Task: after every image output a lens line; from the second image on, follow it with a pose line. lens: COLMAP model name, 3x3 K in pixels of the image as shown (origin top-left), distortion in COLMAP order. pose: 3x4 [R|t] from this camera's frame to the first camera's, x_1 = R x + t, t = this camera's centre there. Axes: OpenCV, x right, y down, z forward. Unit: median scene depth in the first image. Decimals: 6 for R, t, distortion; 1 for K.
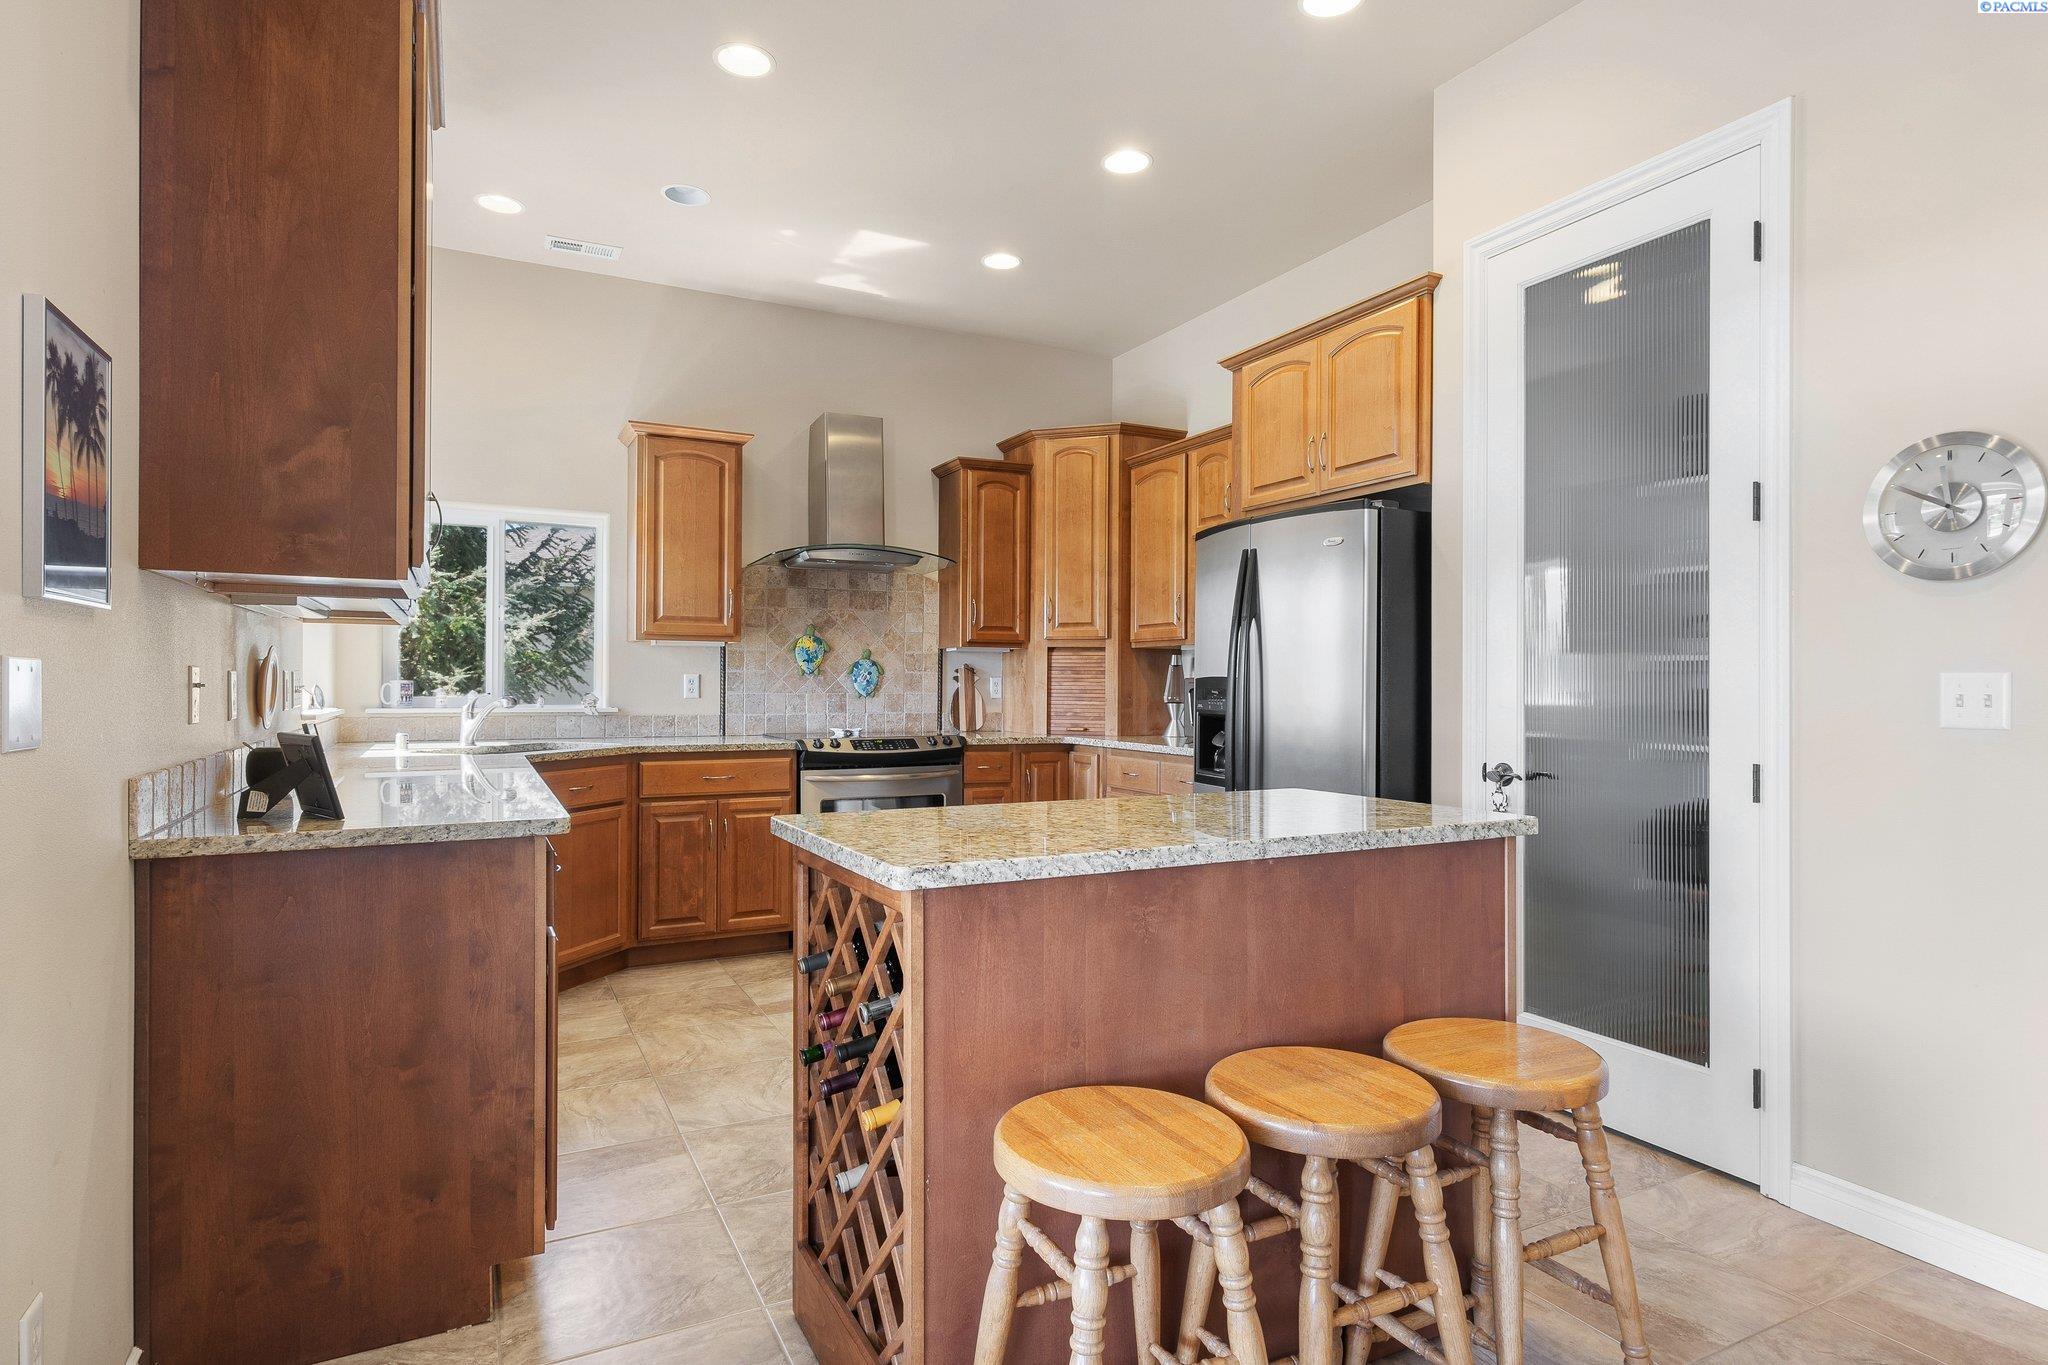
lens RADIAL K [[1118.8, 0, 1020.8], [0, 1118.8, 679.8], [0, 0, 1]] dist [0.003977, 0.000252]
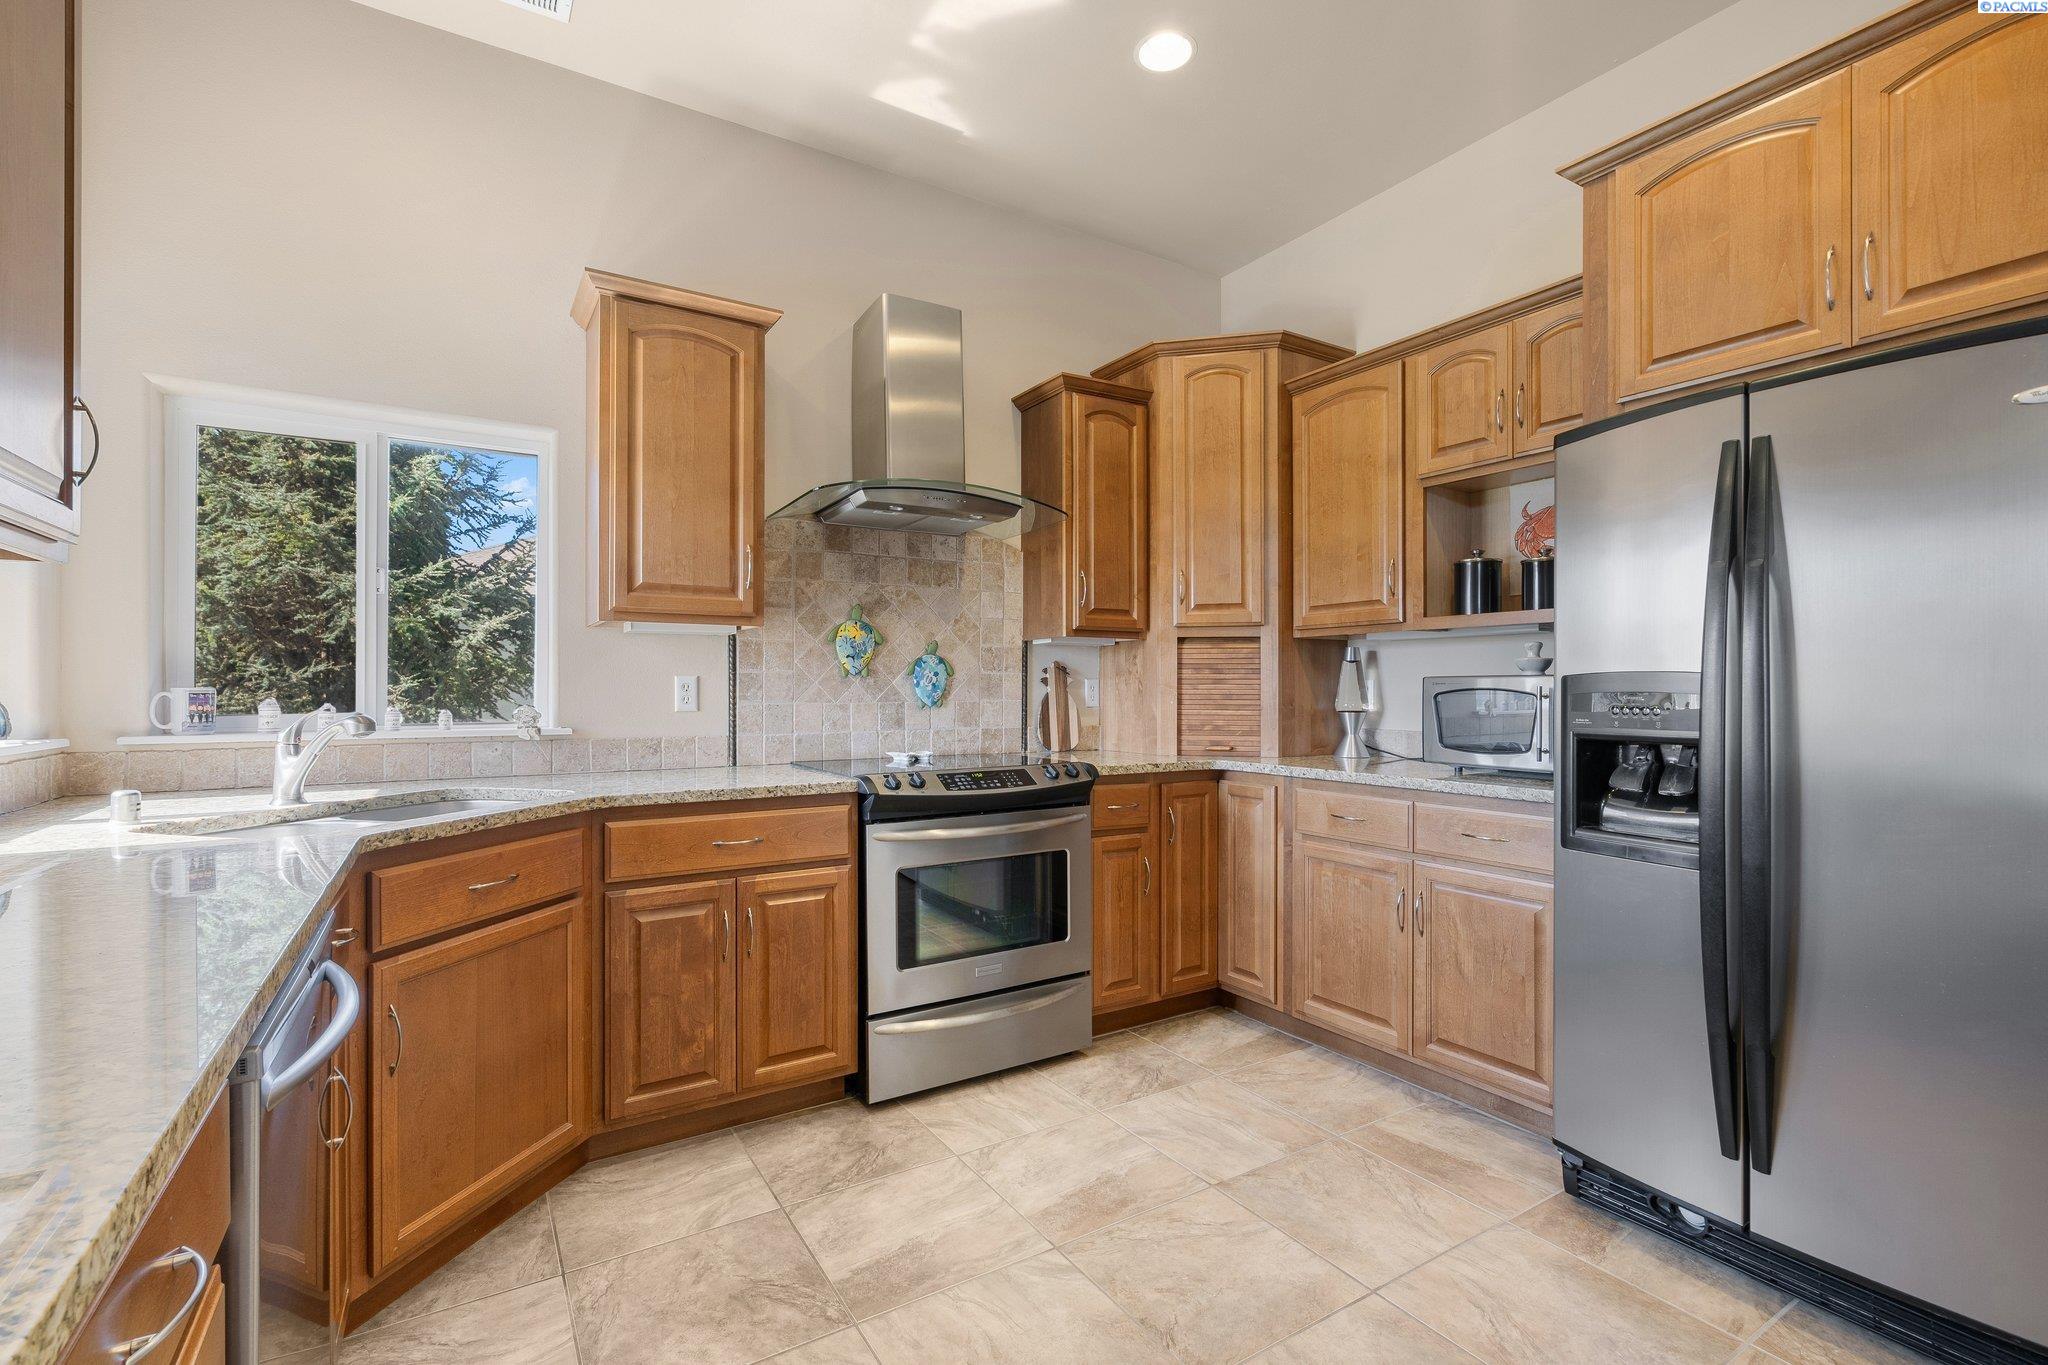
lens RADIAL K [[931.1, 0, 1018.5], [0, 931.1, 684.3], [0, 0, 1]] dist [-0.004618, 0.000111]
pose [[0.996541, -0.005893, 0.082890, -0.136966], [0.005974, 0.999982, -0.000734, 0.001591], [-0.082884, 0.001227, 0.996558, 0.413141]]
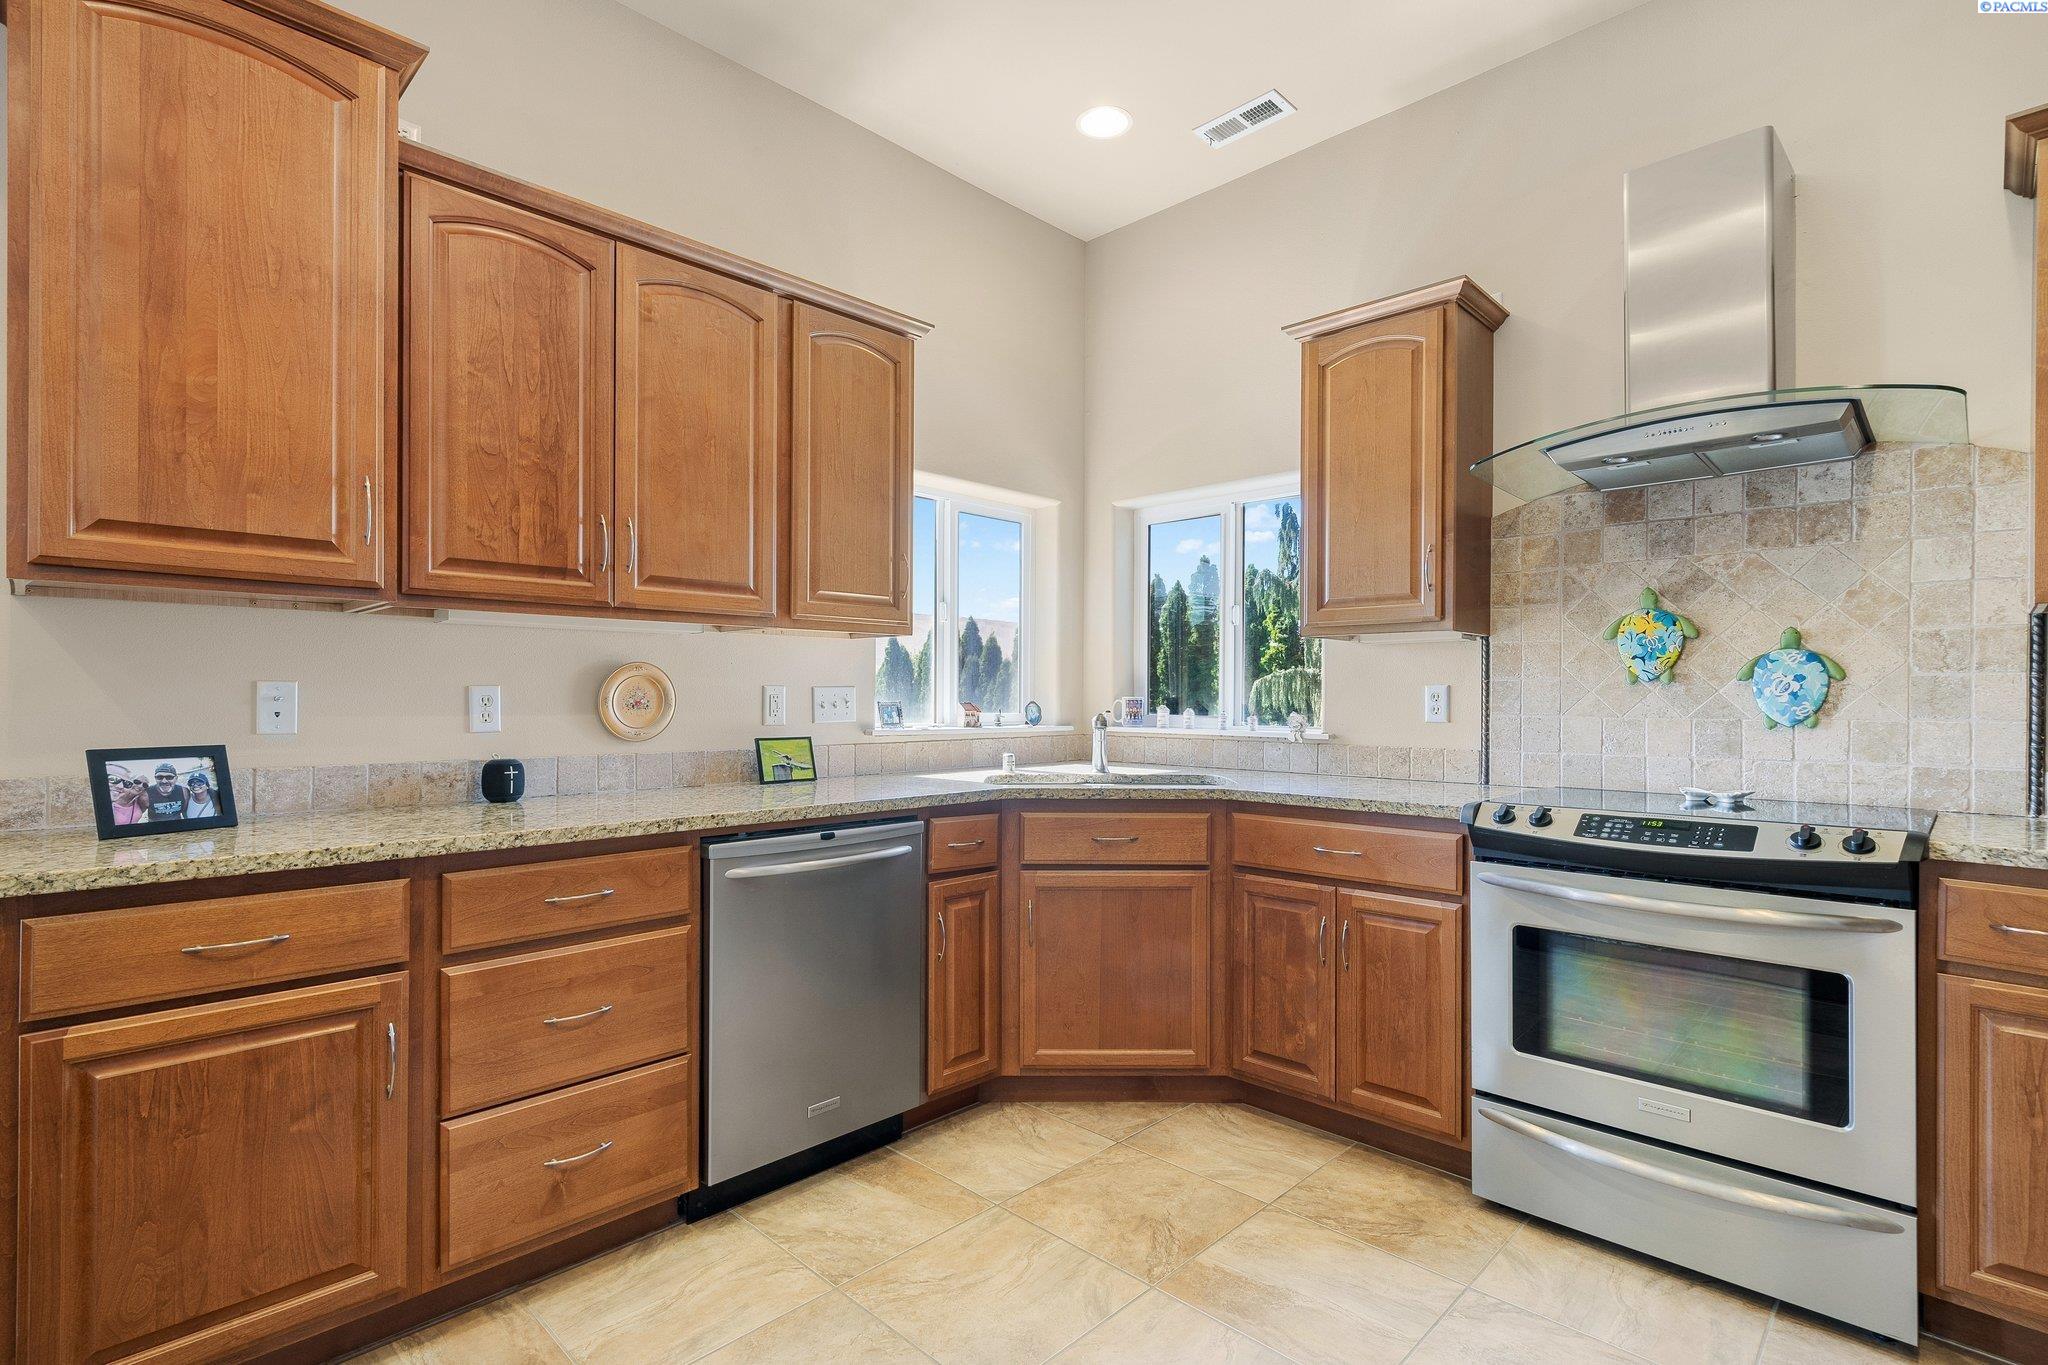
lens RADIAL K [[981.2, 0, 1013.2], [0, 981.2, 692.1], [0, 0, 1]] dist [0.003152, 0.000147]
pose [[0.308195, -0.009168, -0.951279, 0.165646], [0.001727, 0.999957, -0.009077, 0.003544], [0.951322, 0.001155, 0.308197, 0.574949]]
